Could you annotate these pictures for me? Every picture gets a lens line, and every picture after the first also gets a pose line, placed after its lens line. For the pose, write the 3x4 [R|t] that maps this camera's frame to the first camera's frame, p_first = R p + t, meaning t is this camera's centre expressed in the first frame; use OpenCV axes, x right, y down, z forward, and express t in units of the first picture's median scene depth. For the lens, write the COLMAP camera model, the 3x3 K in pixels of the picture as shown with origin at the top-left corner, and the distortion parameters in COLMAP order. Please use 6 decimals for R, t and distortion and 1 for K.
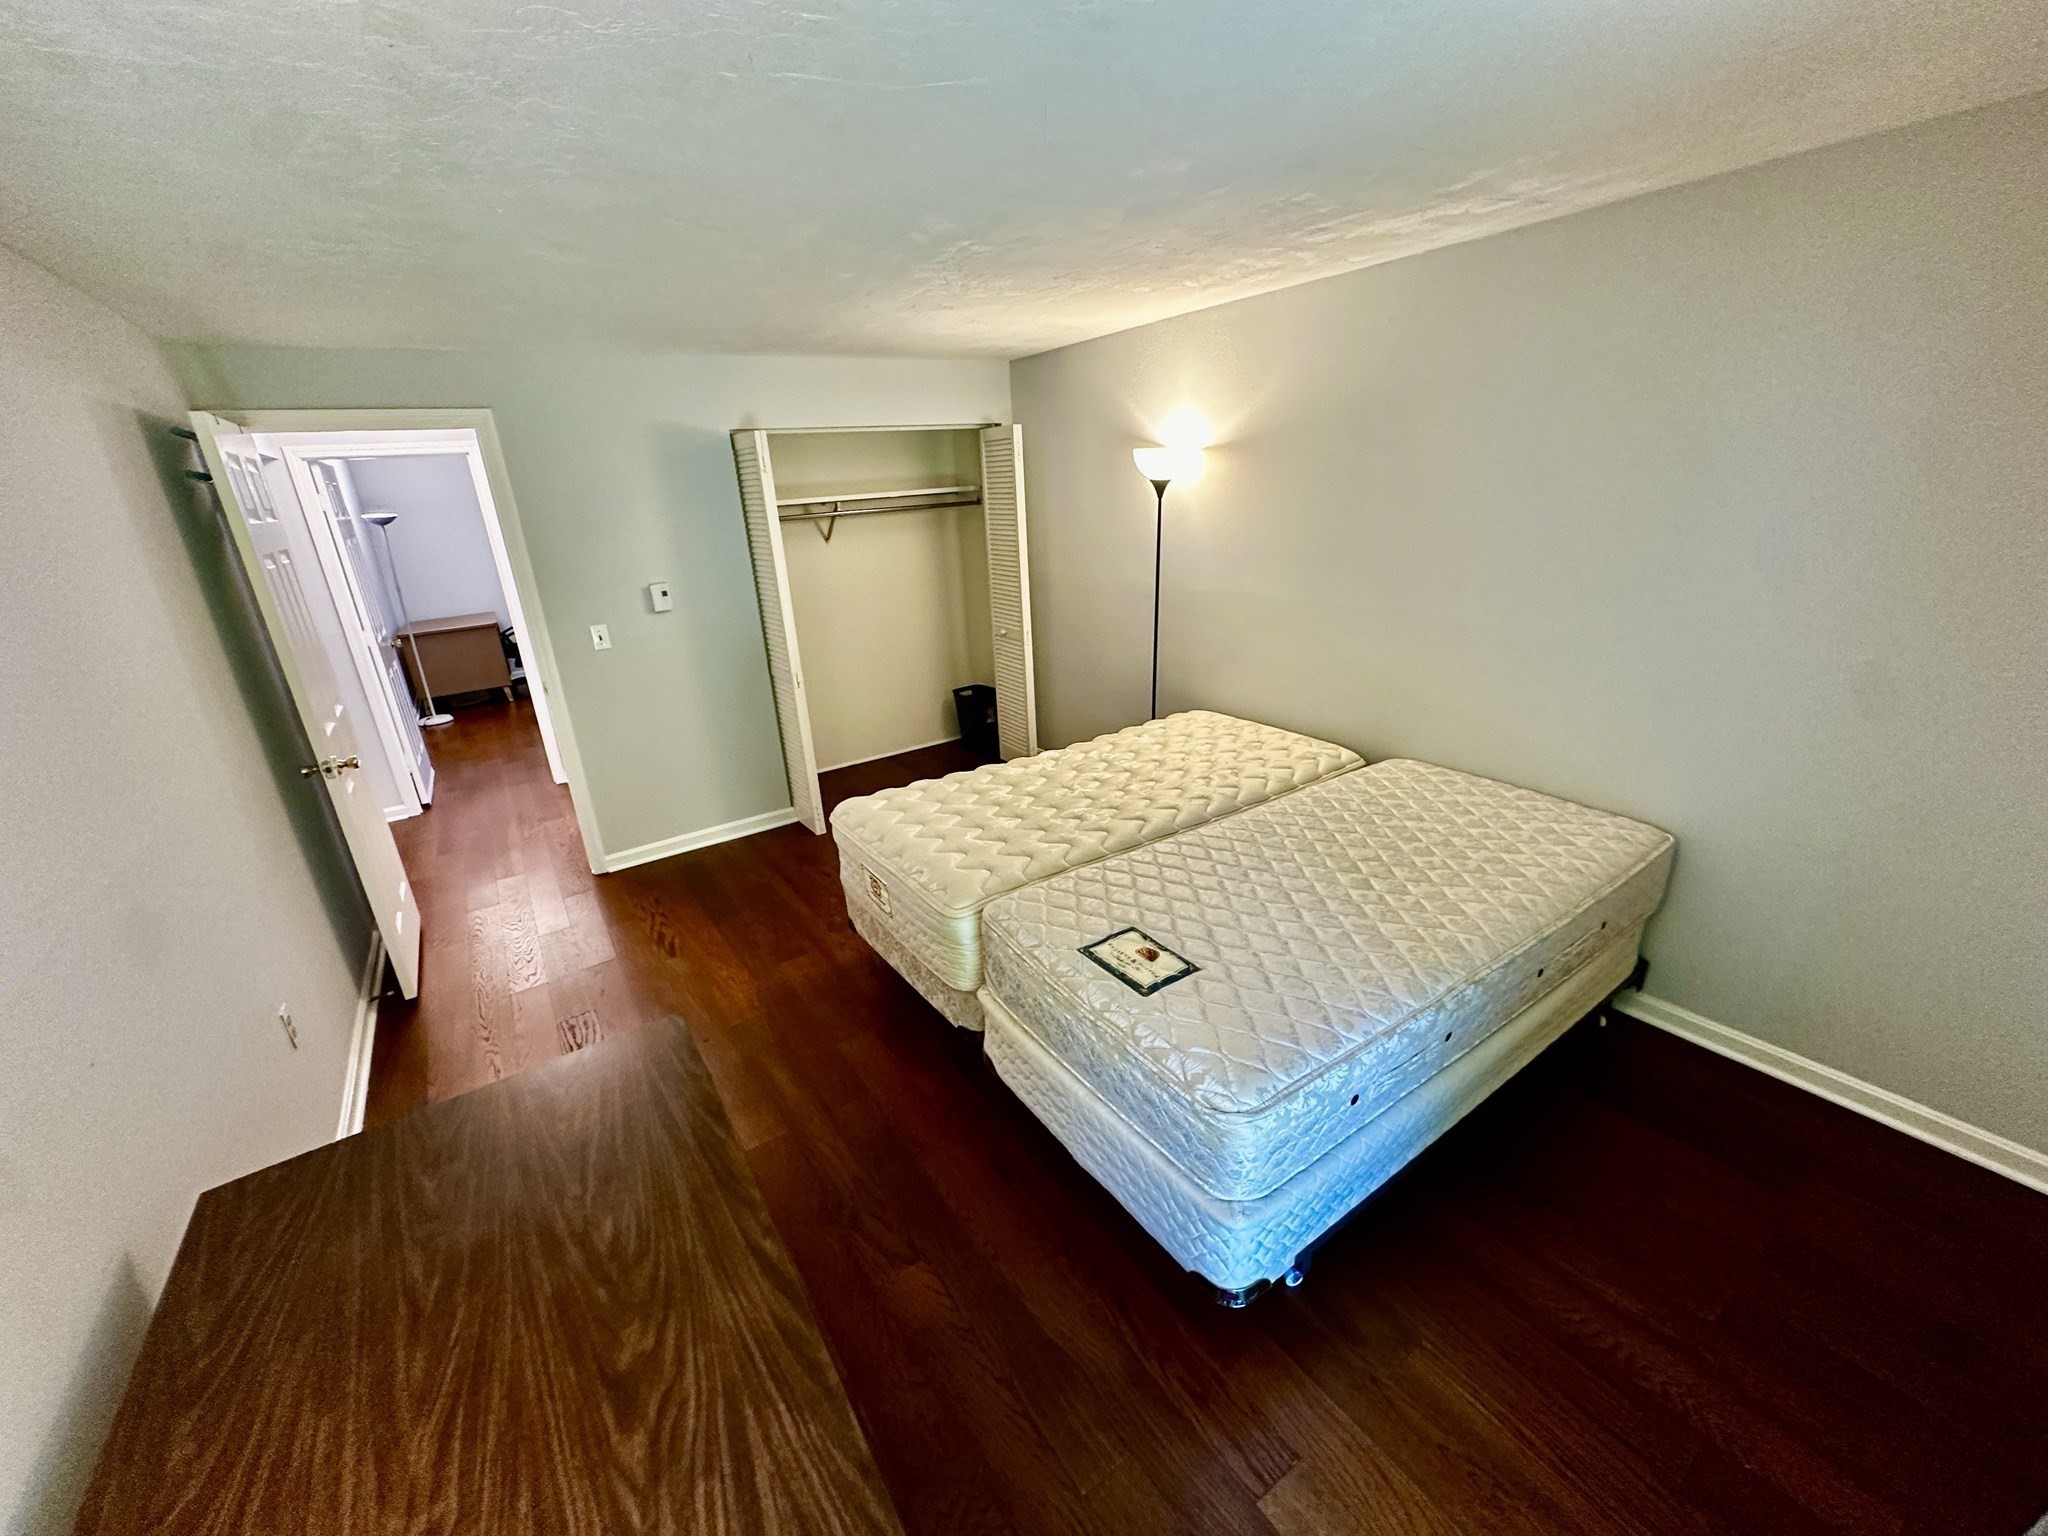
lens RADIAL K [[819.7, 0, 1023.5], [0, 819.7, 765.3], [0, 0, 1]] dist [-0.005686, 0.001204]
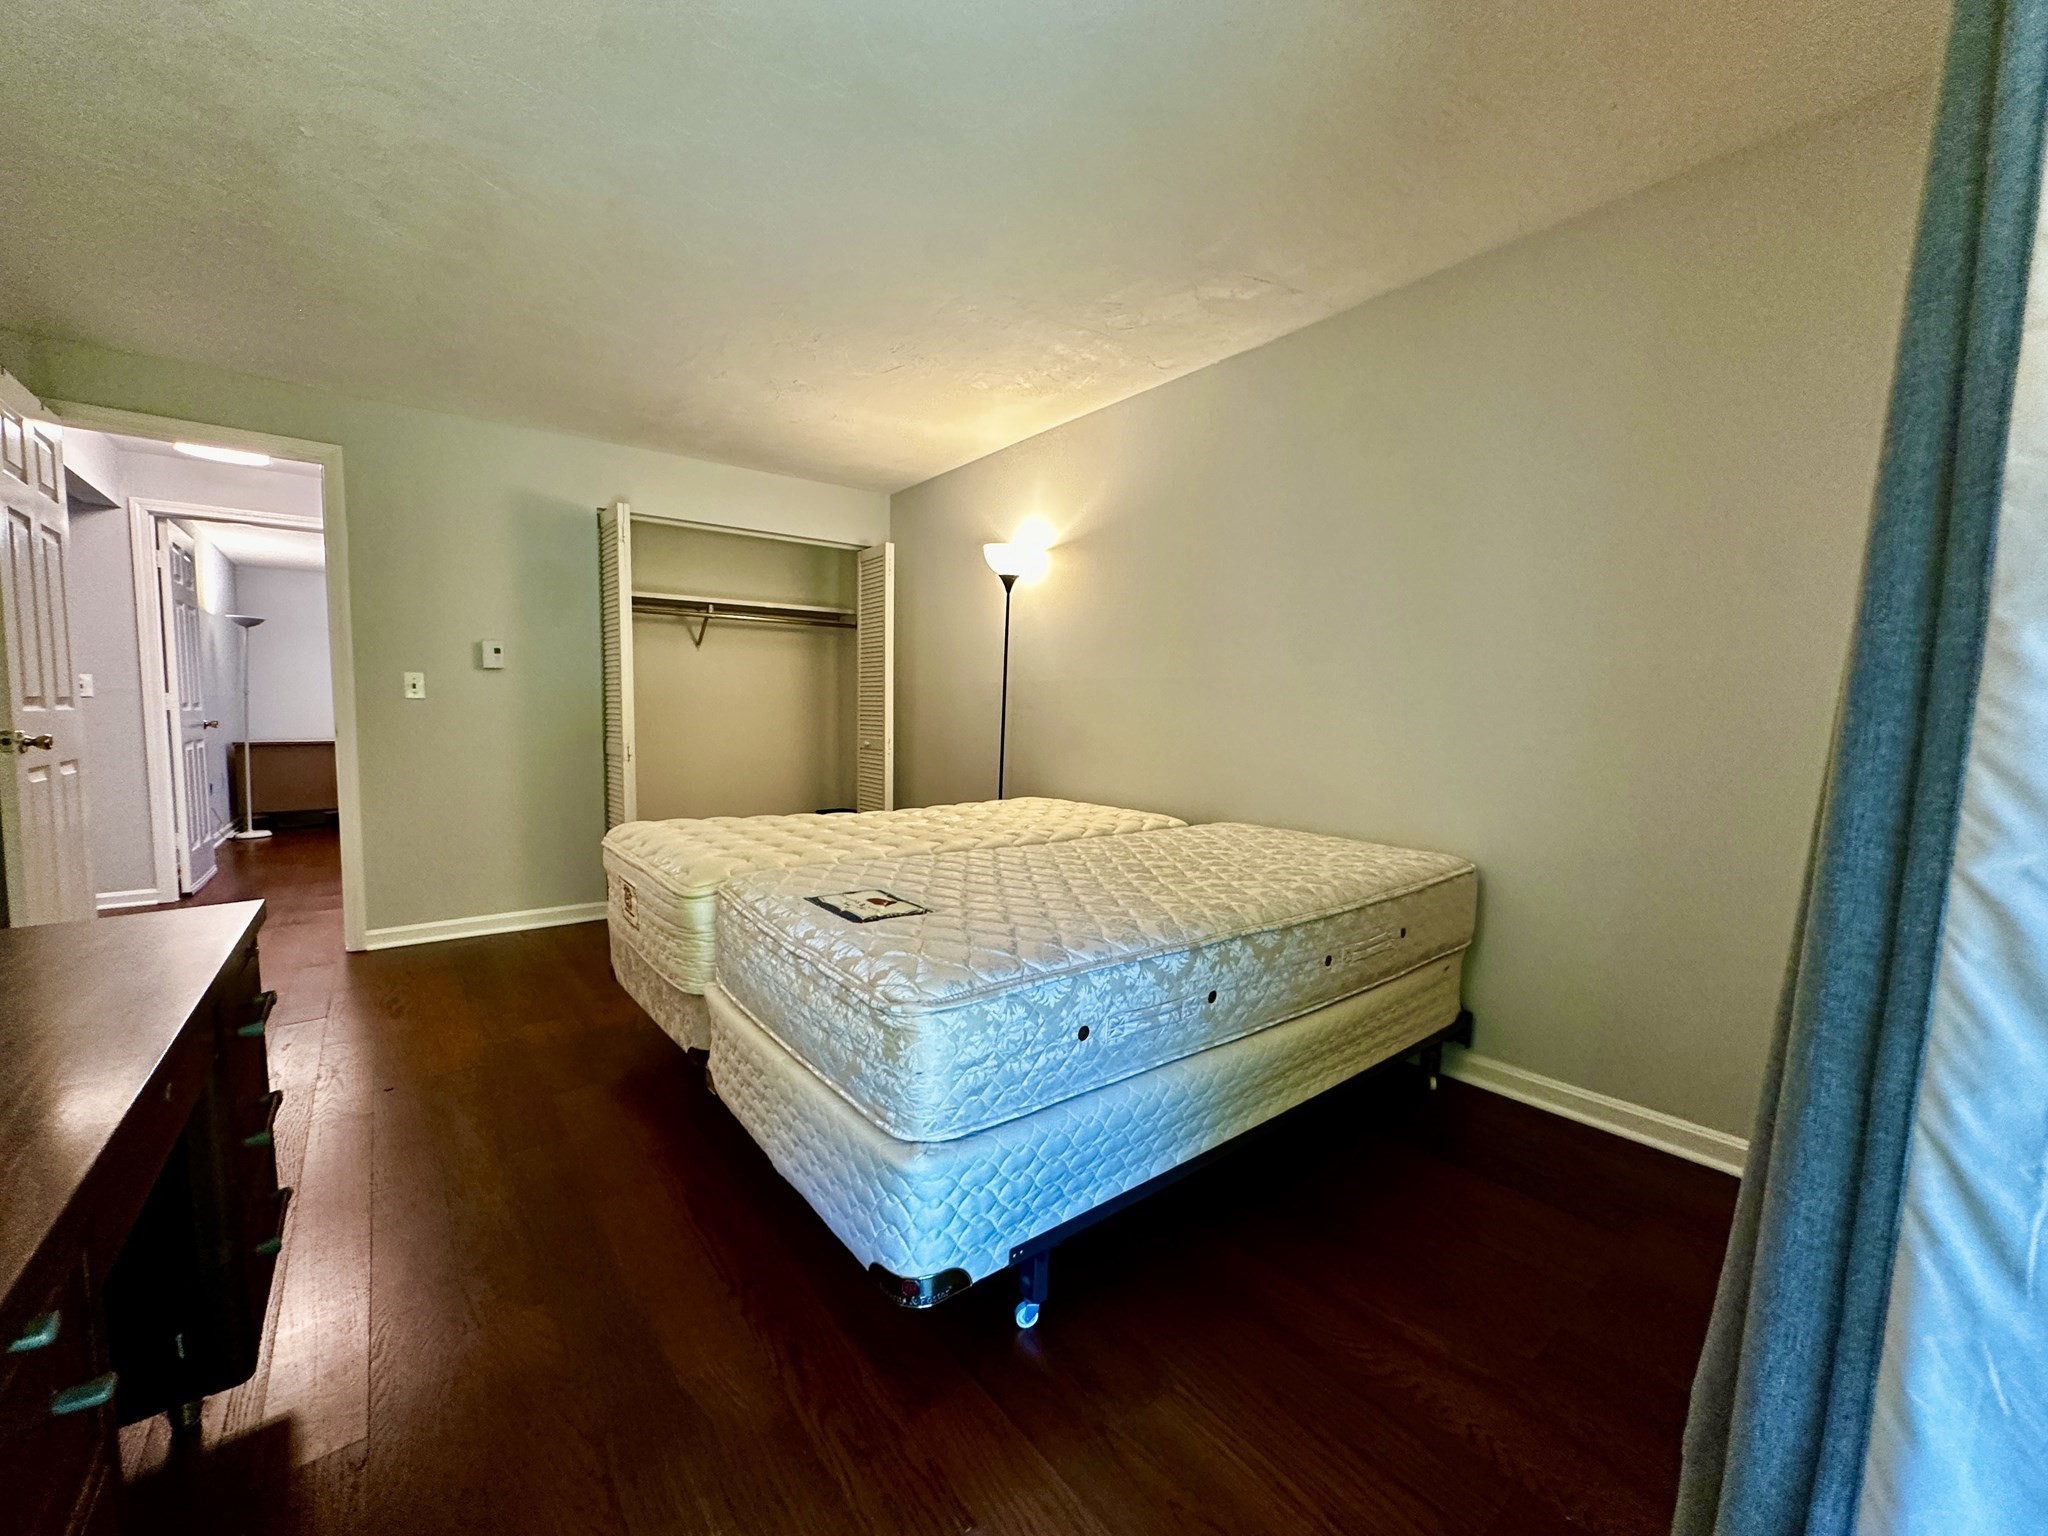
lens RADIAL K [[819.7, 0, 1023.5], [0, 819.7, 765.3], [0, 0, 1]] dist [-0.005686, 0.001204]
pose [[0.994967, 0.061373, 0.079207, 0.196534], [-0.037602, 0.961396, -0.272586, 0.283284], [-0.092878, 0.268235, 0.958866, 0.097958]]
